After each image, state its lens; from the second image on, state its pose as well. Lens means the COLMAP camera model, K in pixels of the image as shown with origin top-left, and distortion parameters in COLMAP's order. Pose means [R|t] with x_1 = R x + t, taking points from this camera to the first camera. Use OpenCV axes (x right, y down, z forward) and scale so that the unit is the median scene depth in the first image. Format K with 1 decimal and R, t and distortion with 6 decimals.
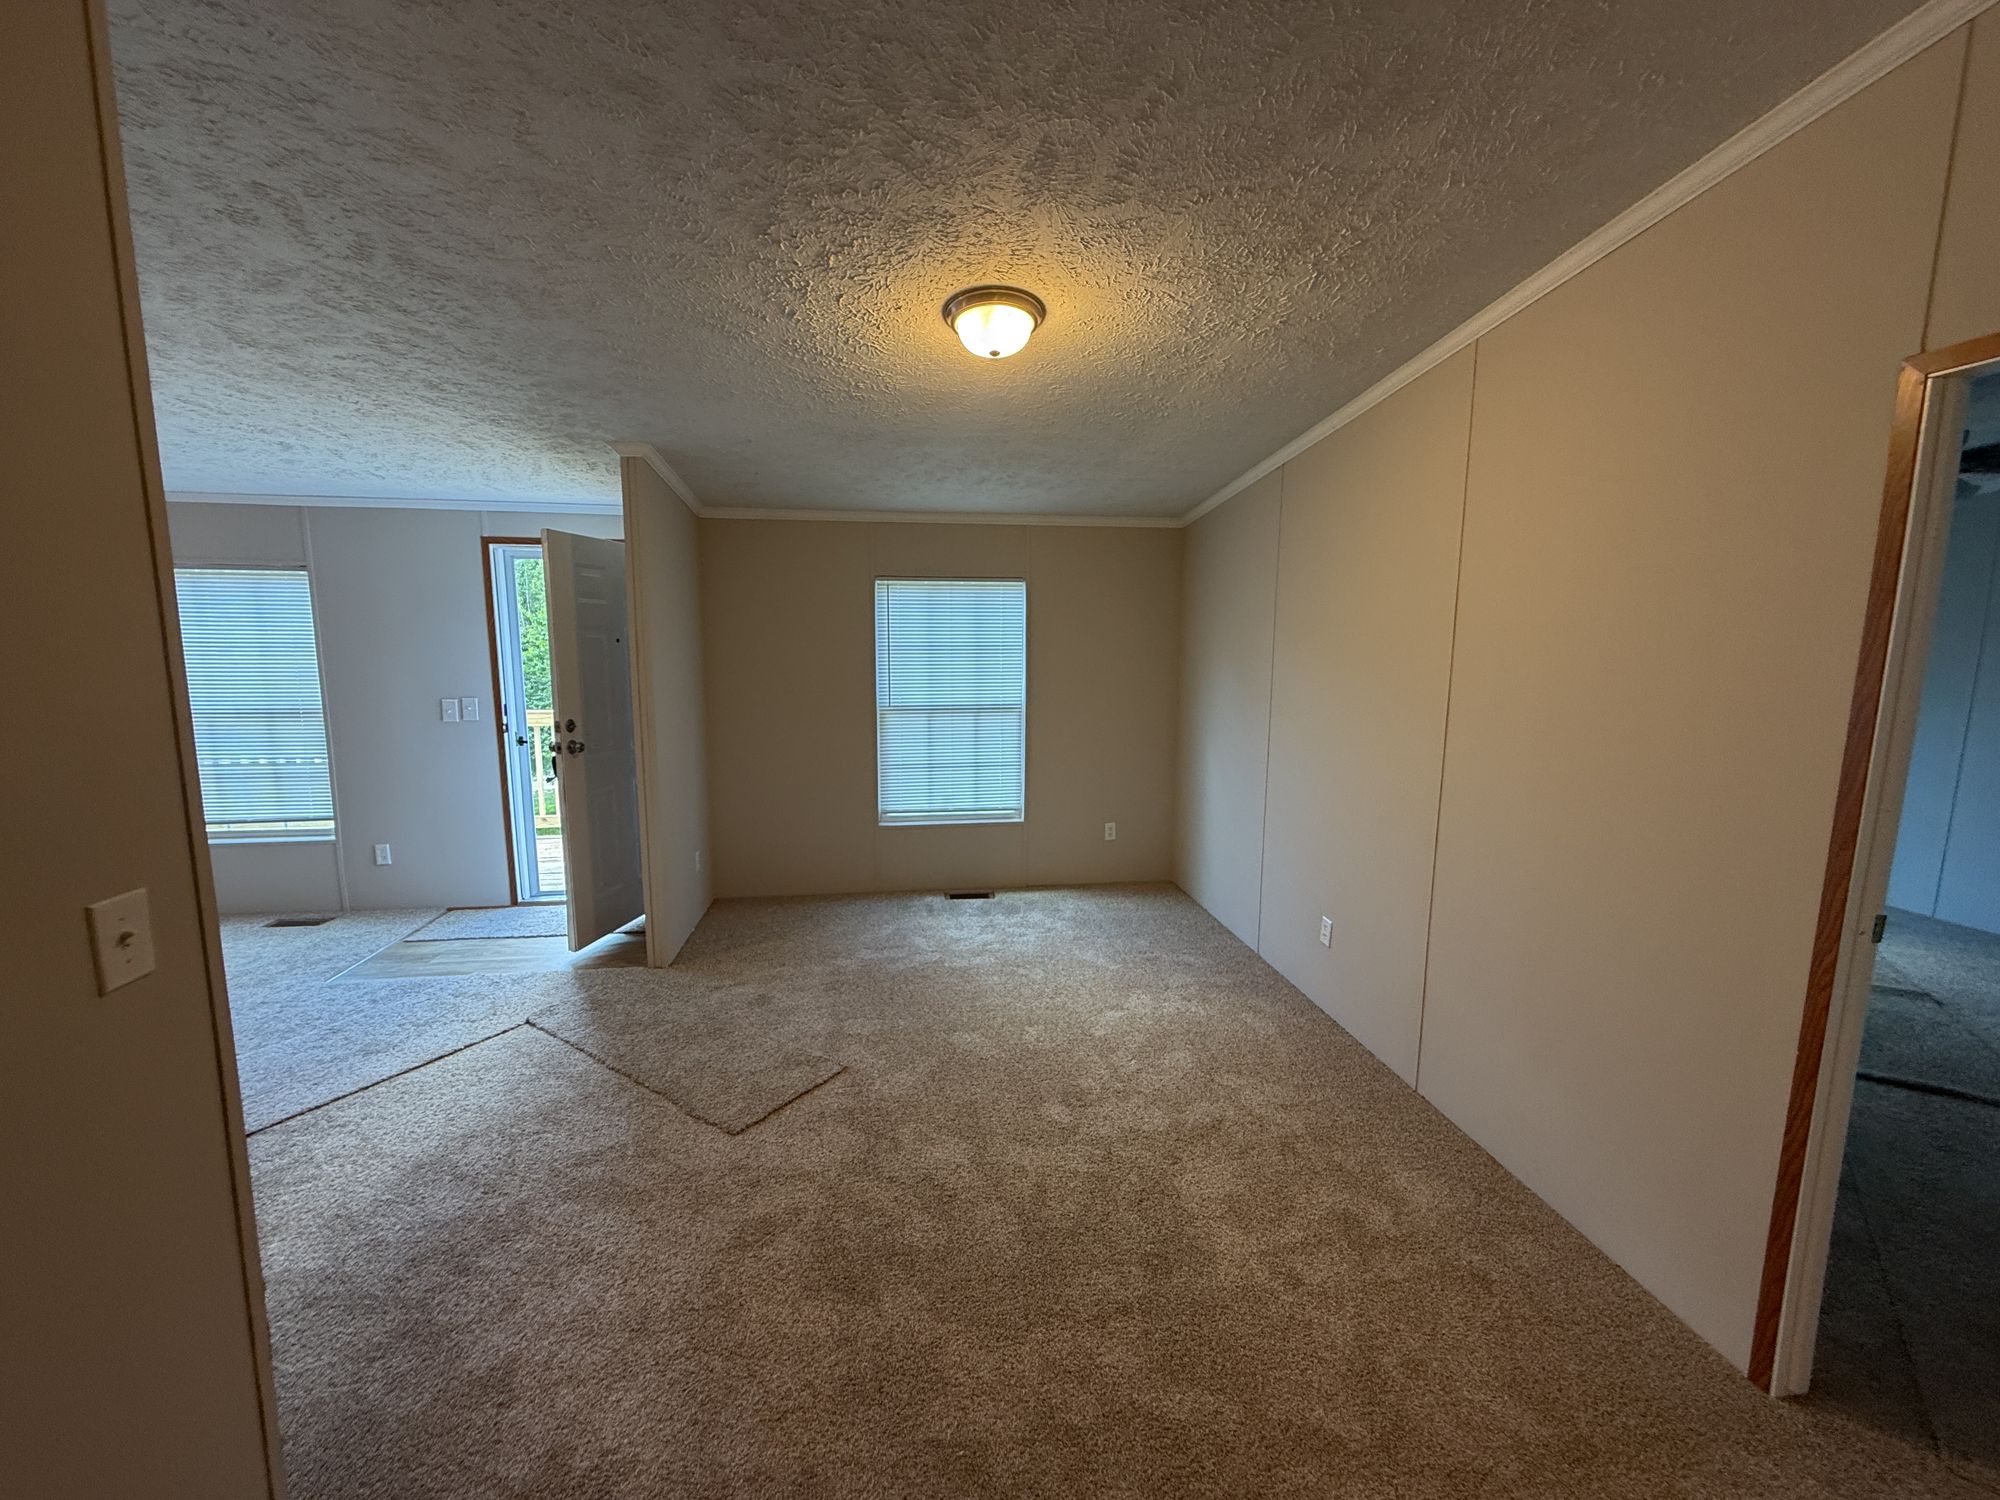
lens RADIAL K [[795.0, 0, 1016.8], [0, 795.0, 736.7], [0, 0, 1]] dist [0.000935, -0.000748]
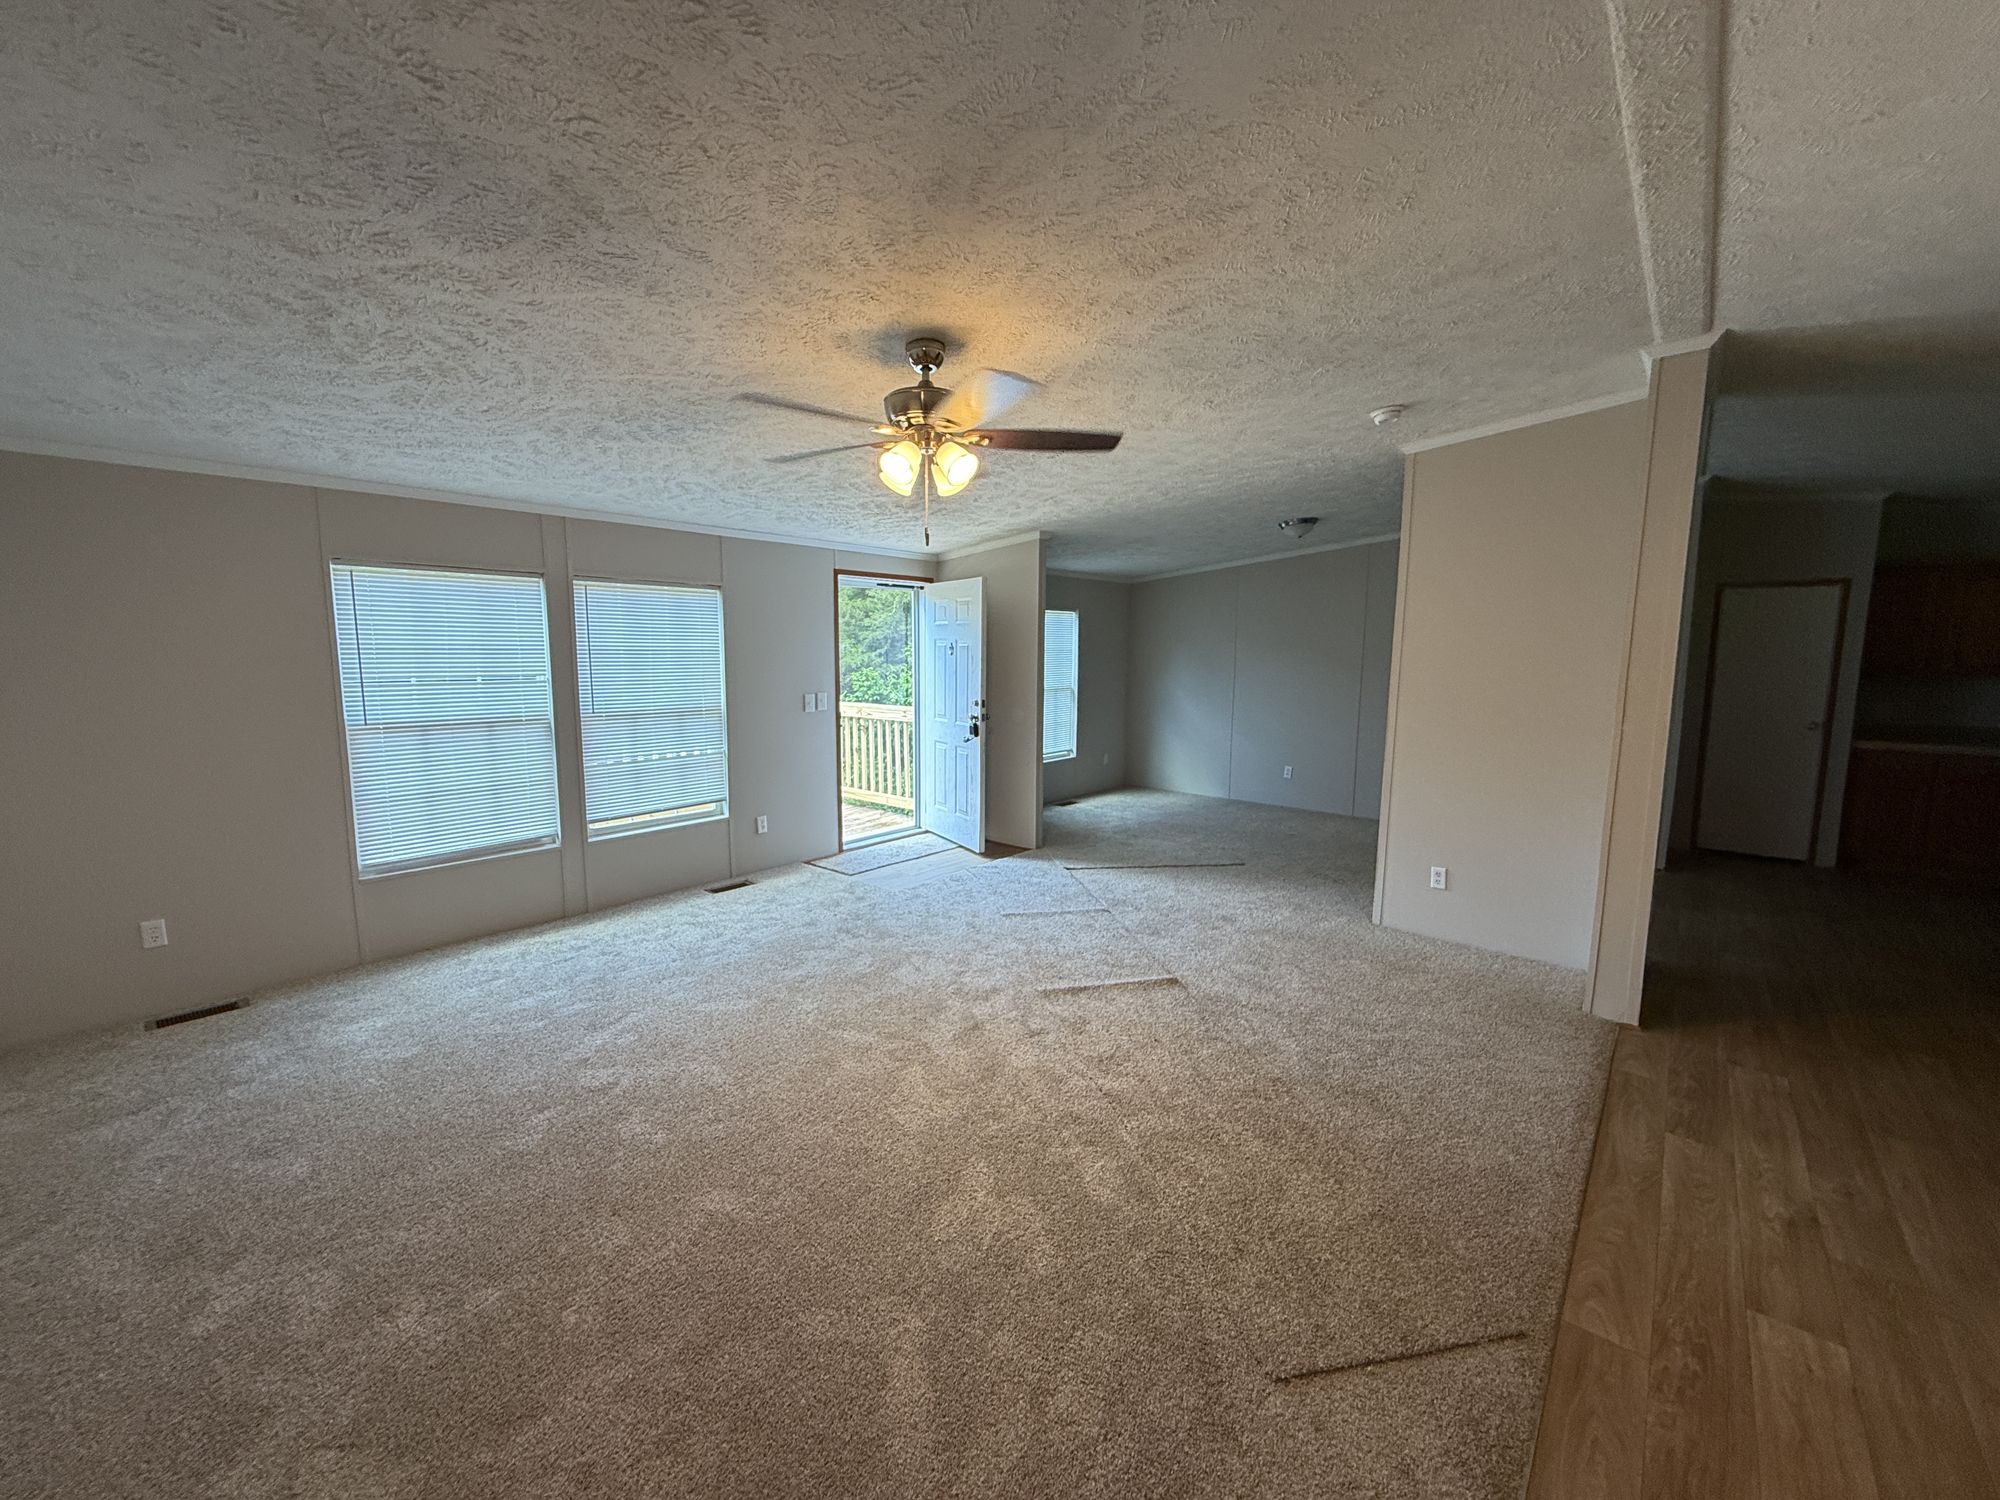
lens RADIAL K [[795.0, 0, 999.7], [0, 795.0, 738.1], [0, 0, 1]] dist [0.000935, -0.000748]
pose [[0.746039, -0.074755, 0.661693, -1.315742], [0.077044, 0.996695, 0.025738, 0.013128], [-0.661431, 0.031778, 0.749333, -0.148640]]
